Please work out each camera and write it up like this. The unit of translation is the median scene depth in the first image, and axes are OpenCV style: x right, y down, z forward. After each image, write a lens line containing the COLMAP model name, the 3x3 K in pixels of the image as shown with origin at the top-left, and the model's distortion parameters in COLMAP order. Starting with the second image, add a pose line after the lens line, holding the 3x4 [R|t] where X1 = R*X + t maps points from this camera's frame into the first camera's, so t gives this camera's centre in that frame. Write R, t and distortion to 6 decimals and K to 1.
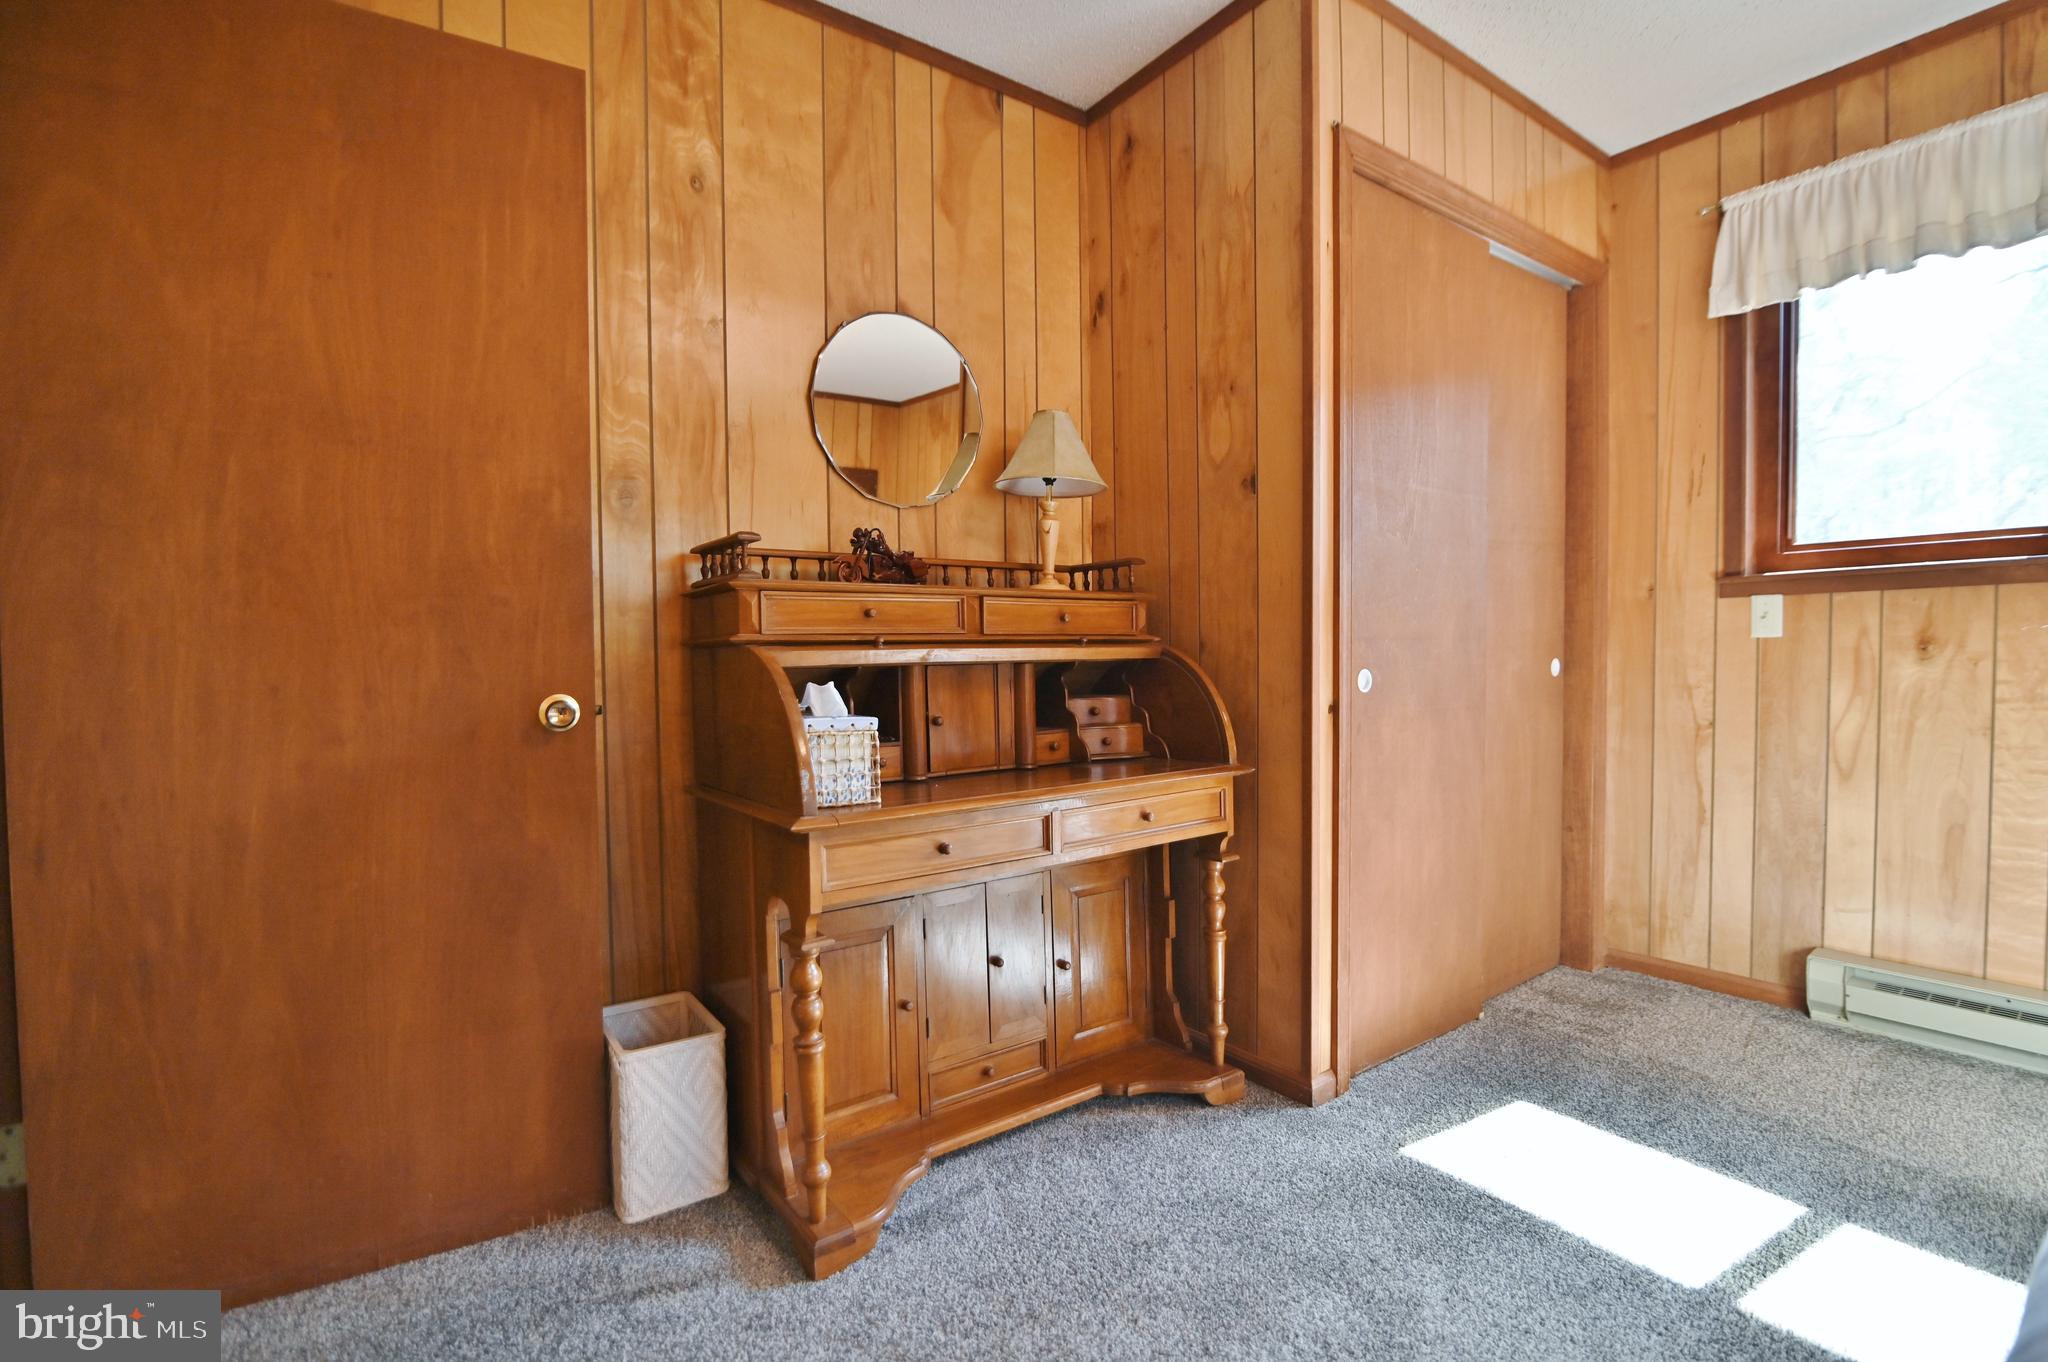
lens RADIAL K [[935.3, 0, 1023.1], [0, 935.3, 680.7], [0, 0, 1]] dist [-0.020136, 0.000321]
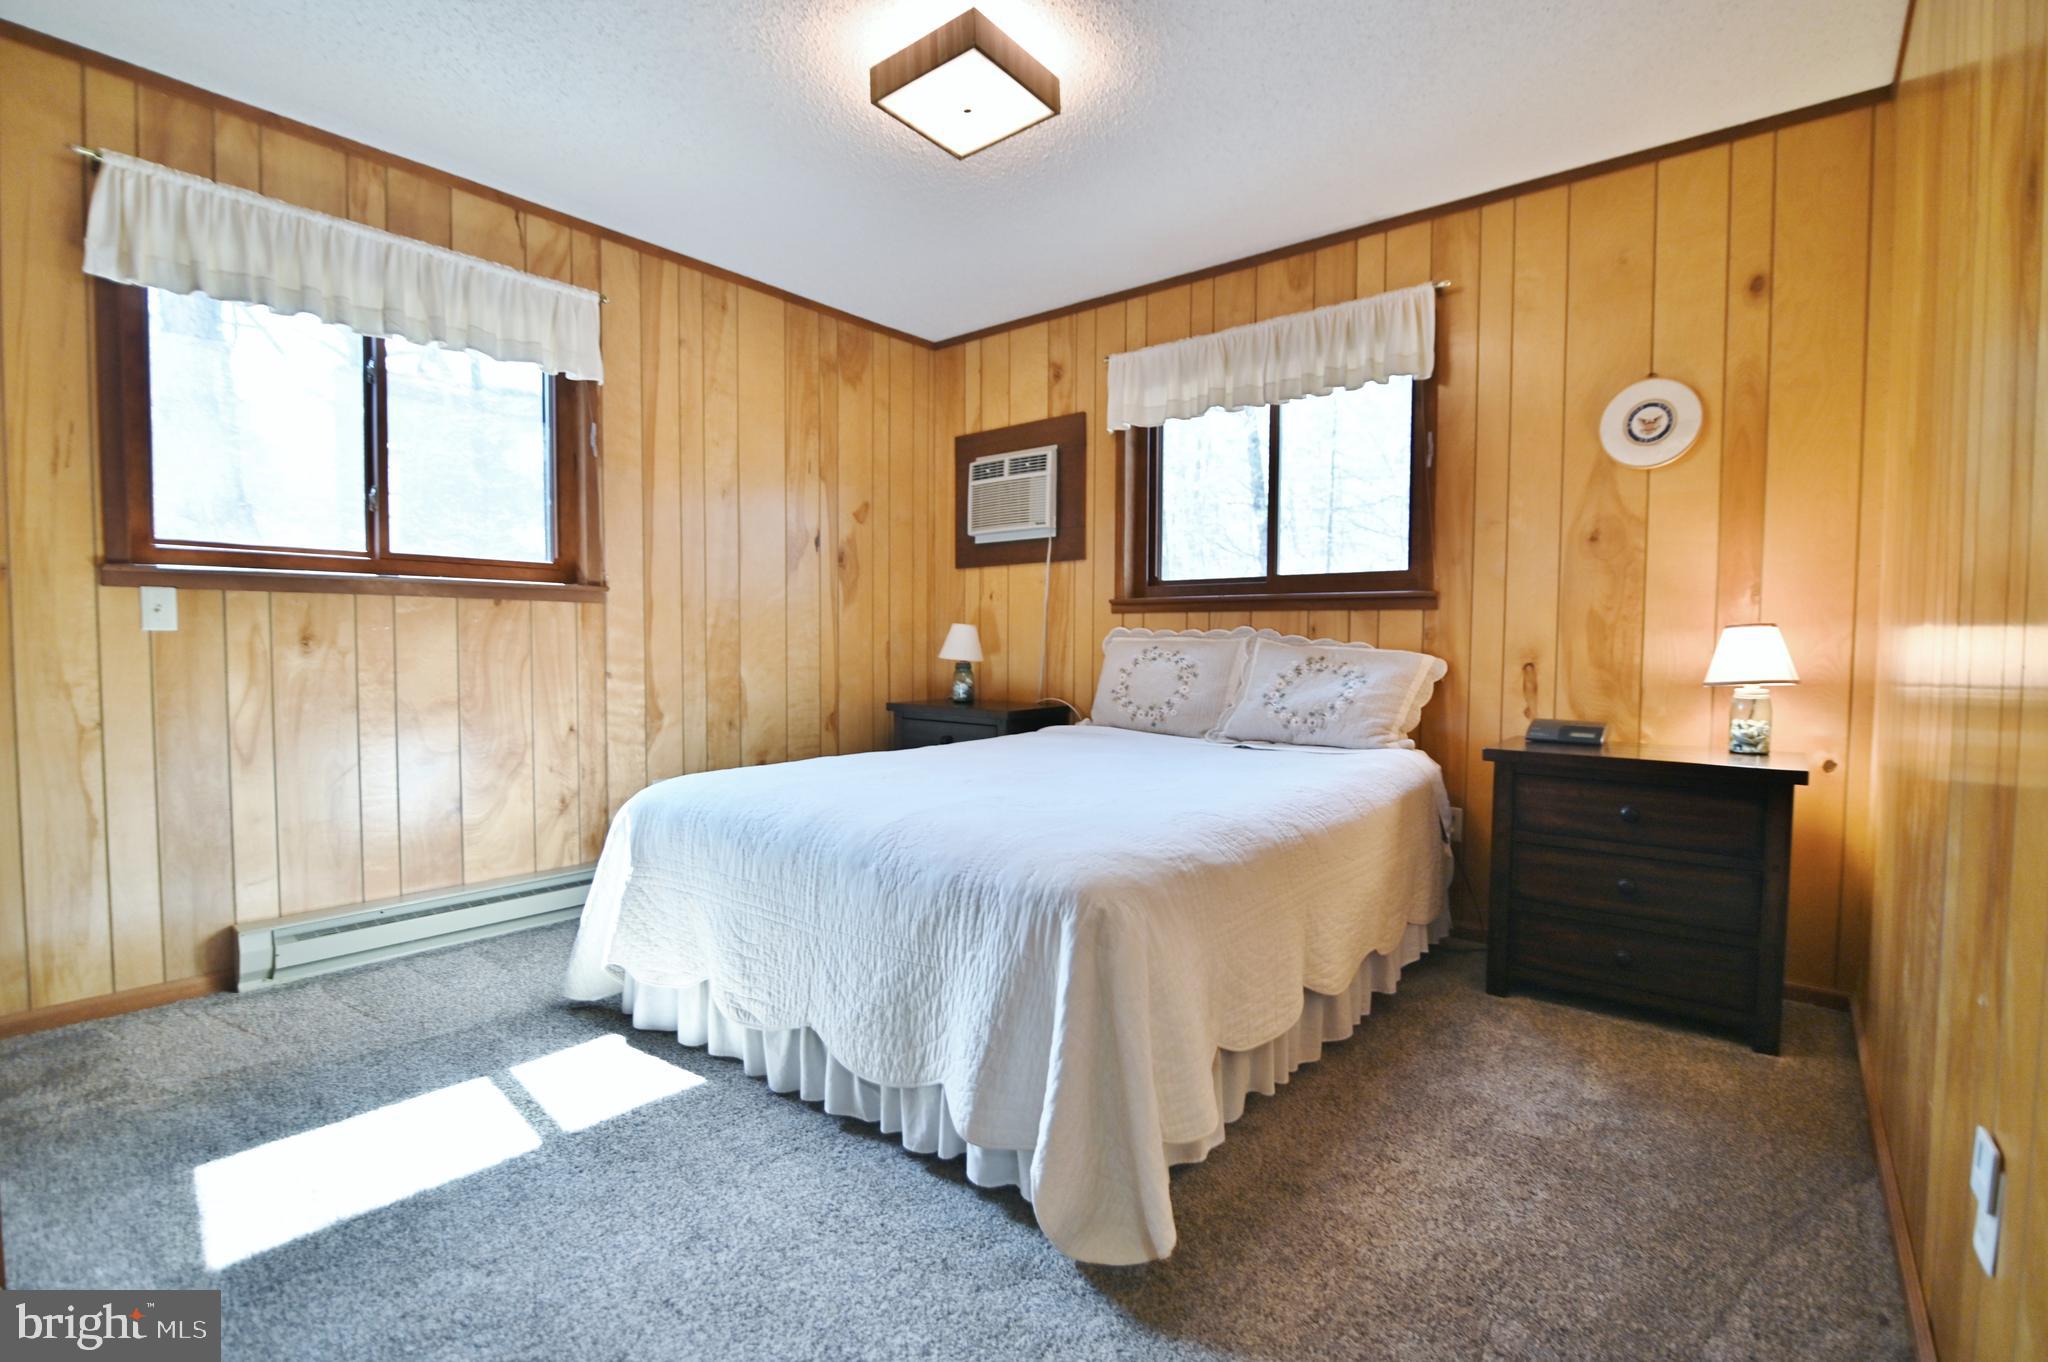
lens RADIAL K [[935.3, 0, 1022.5], [0, 935.3, 685.6], [0, 0, 1]] dist [-0.020136, 0.000321]
pose [[-0.256662, -0.032317, 0.965961, -0.389378], [0.025863, 0.998853, 0.040289, -0.004783], [-0.966155, 0.035323, -0.255532, 0.390965]]
